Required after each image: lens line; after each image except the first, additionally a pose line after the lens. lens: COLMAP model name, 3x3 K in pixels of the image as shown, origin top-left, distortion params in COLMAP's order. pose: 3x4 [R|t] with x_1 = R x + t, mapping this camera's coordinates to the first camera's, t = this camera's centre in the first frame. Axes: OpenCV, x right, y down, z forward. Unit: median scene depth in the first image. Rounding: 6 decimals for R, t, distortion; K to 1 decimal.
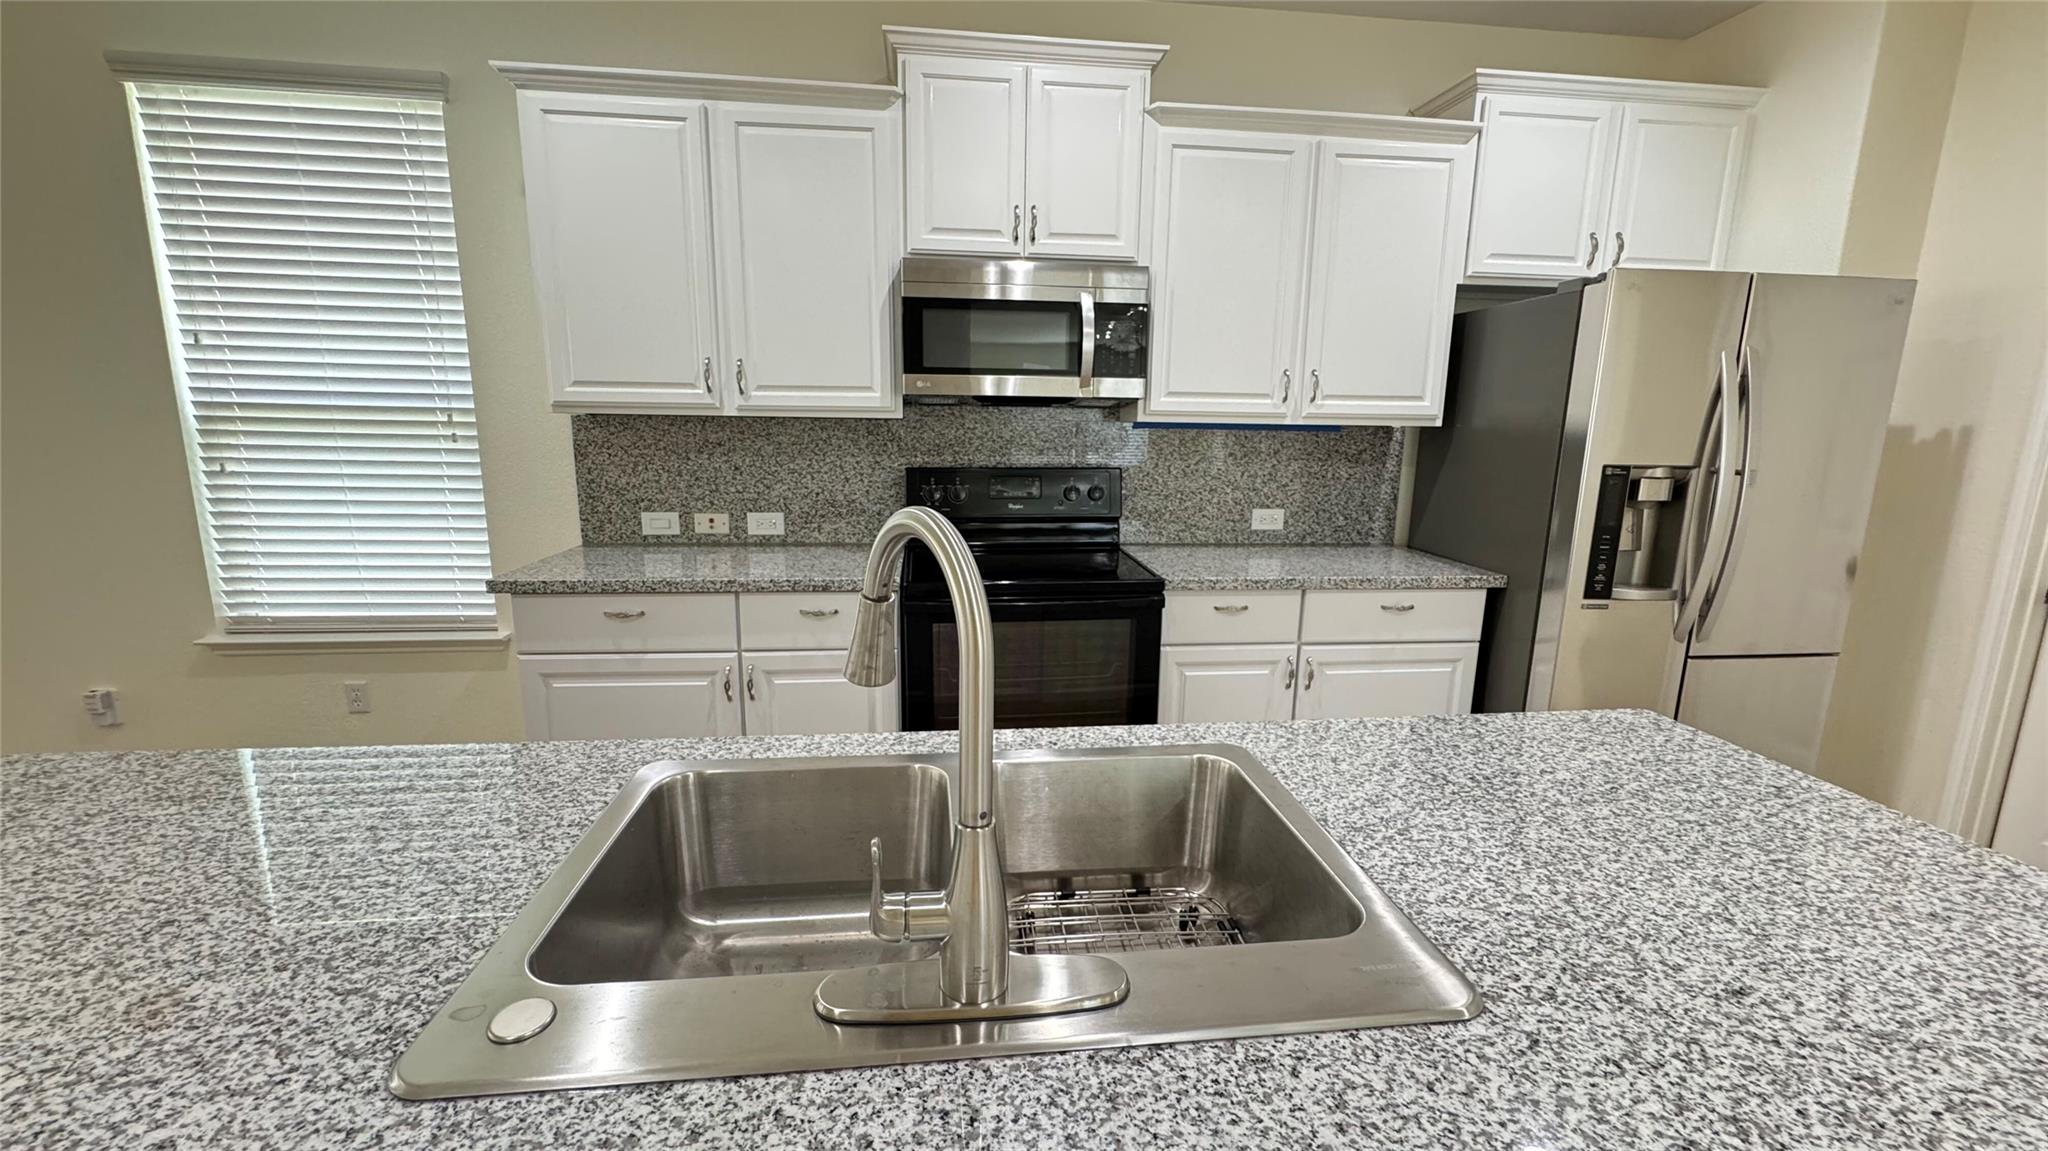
lens RADIAL K [[823.1, 0, 1026.1], [0, 823.1, 573.4], [0, 0, 1]] dist [-0.002853, -0.000010]
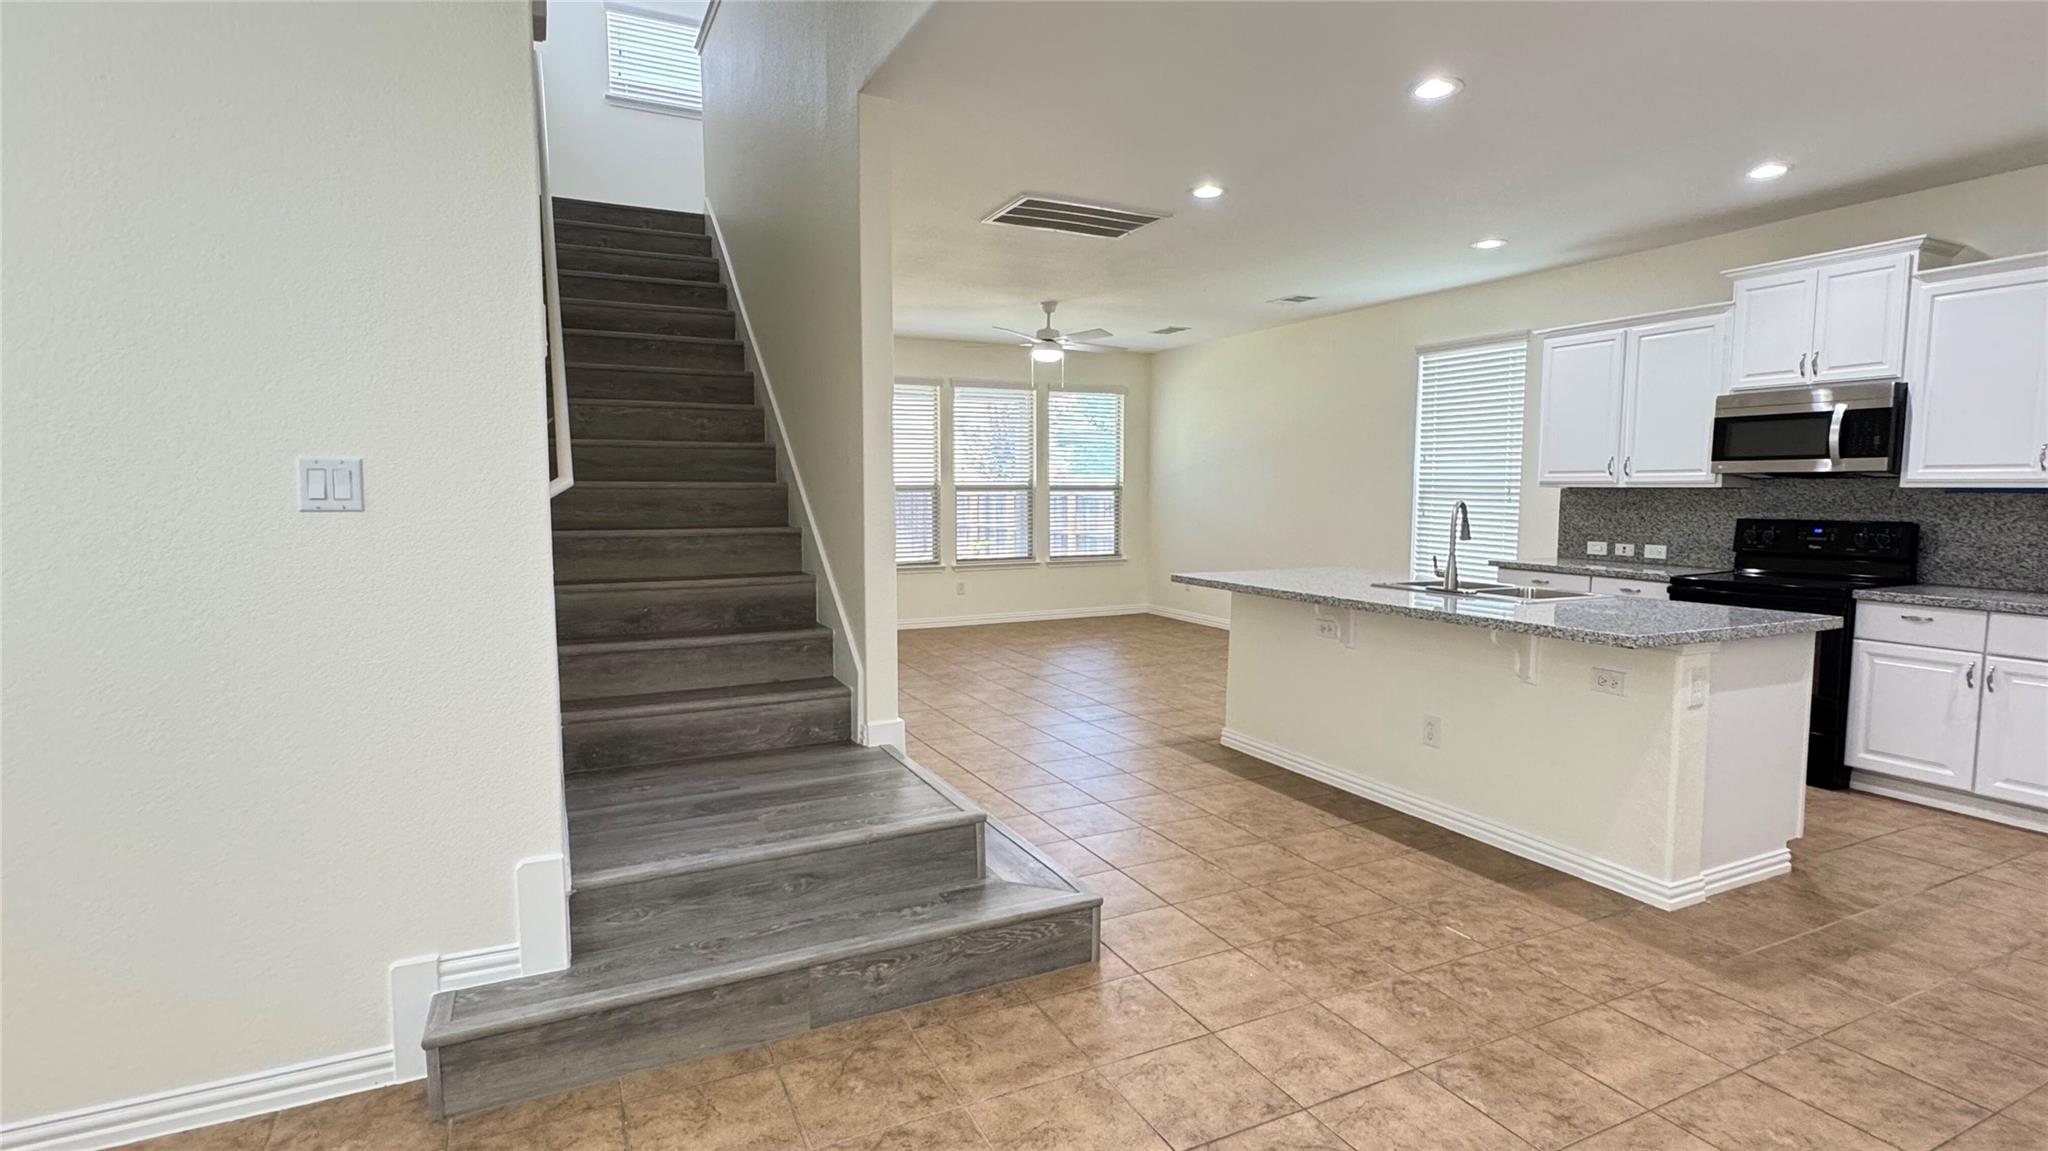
lens RADIAL K [[993.6, 0, 1021.9], [0, 993.6, 579.3], [0, 0, 1]] dist [-0.002048, -0.000250]
pose [[0.329140, 0.071717, -0.941554, 1.298680], [-0.174100, 0.984626, 0.014137, 0.212437], [0.928093, 0.159272, 0.336566, -0.956616]]
